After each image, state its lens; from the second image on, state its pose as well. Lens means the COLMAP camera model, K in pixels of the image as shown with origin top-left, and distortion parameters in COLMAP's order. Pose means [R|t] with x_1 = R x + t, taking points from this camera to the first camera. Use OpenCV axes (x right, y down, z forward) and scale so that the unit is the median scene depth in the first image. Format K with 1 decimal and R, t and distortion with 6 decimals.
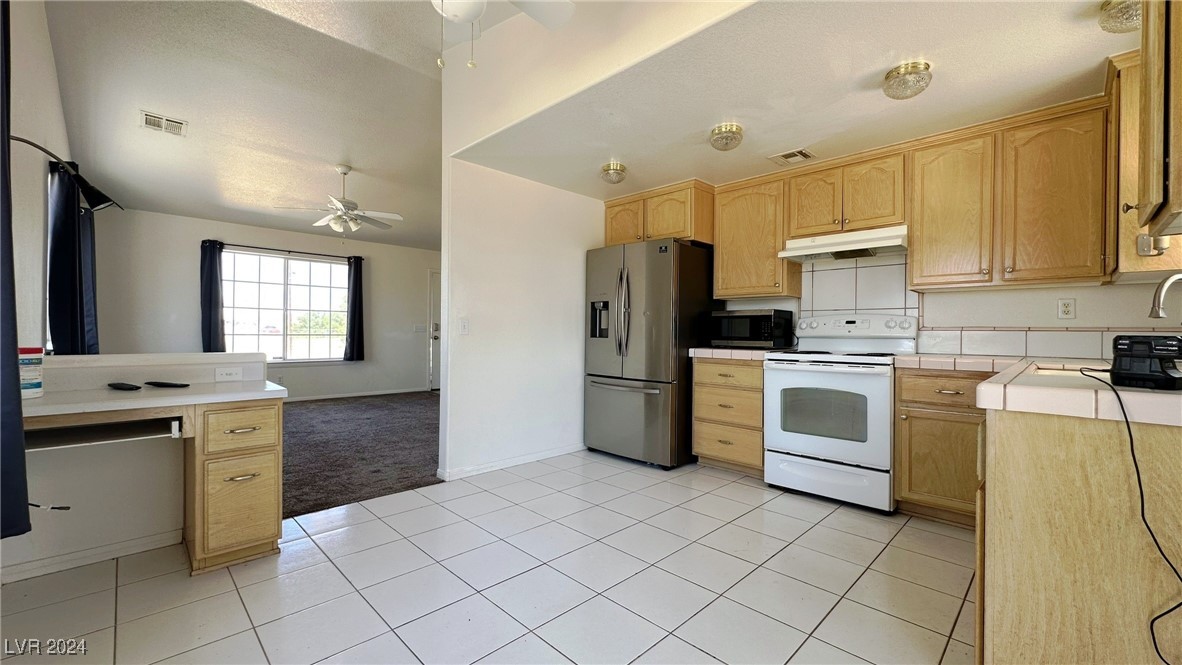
lens RADIAL K [[475.3, 0, 588.6], [0, 475.3, 333.2], [0, 0, 1]] dist [0.002446, -0.000521]
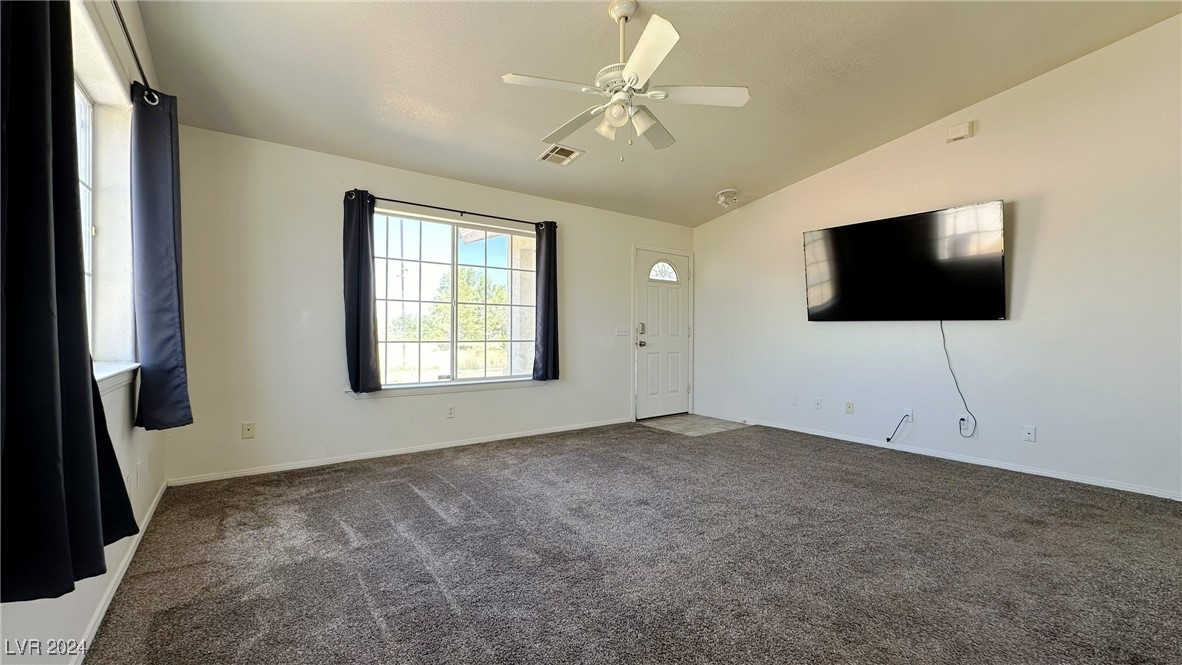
lens RADIAL K [[475.3, 0, 592.5], [0, 475.3, 335.6], [0, 0, 1]] dist [0.002446, -0.000521]
pose [[0.989830, -0.007194, -0.142071, -0.356686], [0.007420, 0.999972, 0.001063, -0.004320], [0.142059, -0.002106, 0.989856, 0.378293]]
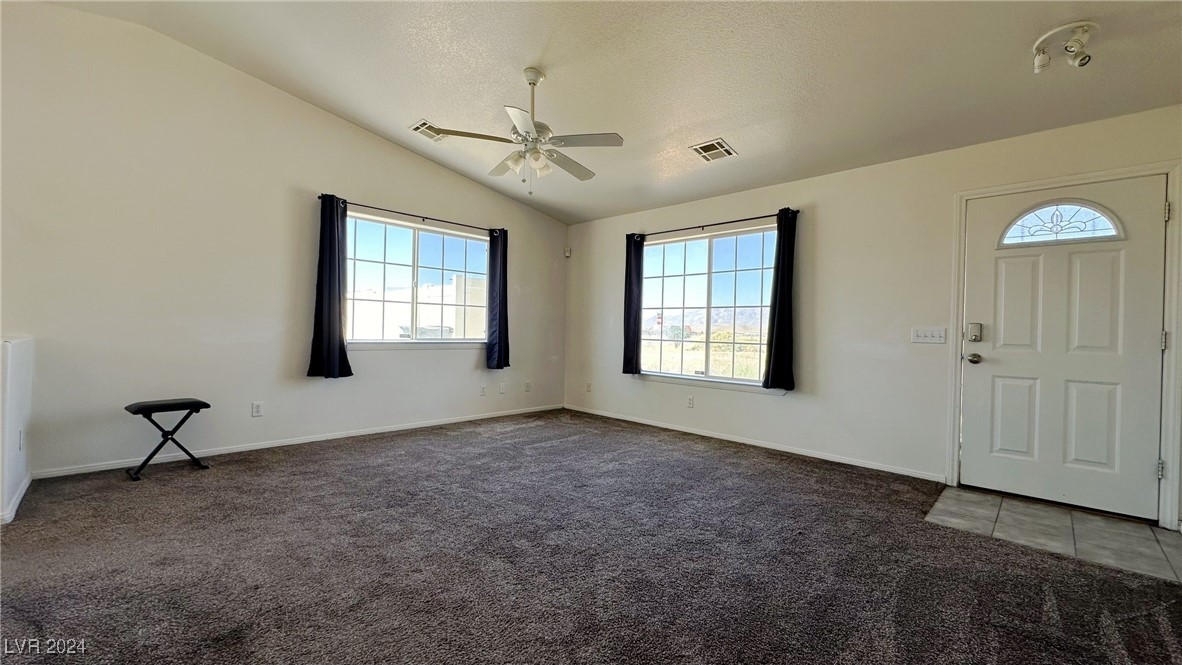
lens RADIAL K [[475.3, 0, 589.0], [0, 475.3, 336.3], [0, 0, 1]] dist [0.002446, -0.000521]
pose [[0.009579, -0.002136, -0.999952, 0.094987], [-0.029211, 0.999570, -0.002415, 0.001336], [0.999527, 0.029233, 0.009513, 0.810267]]
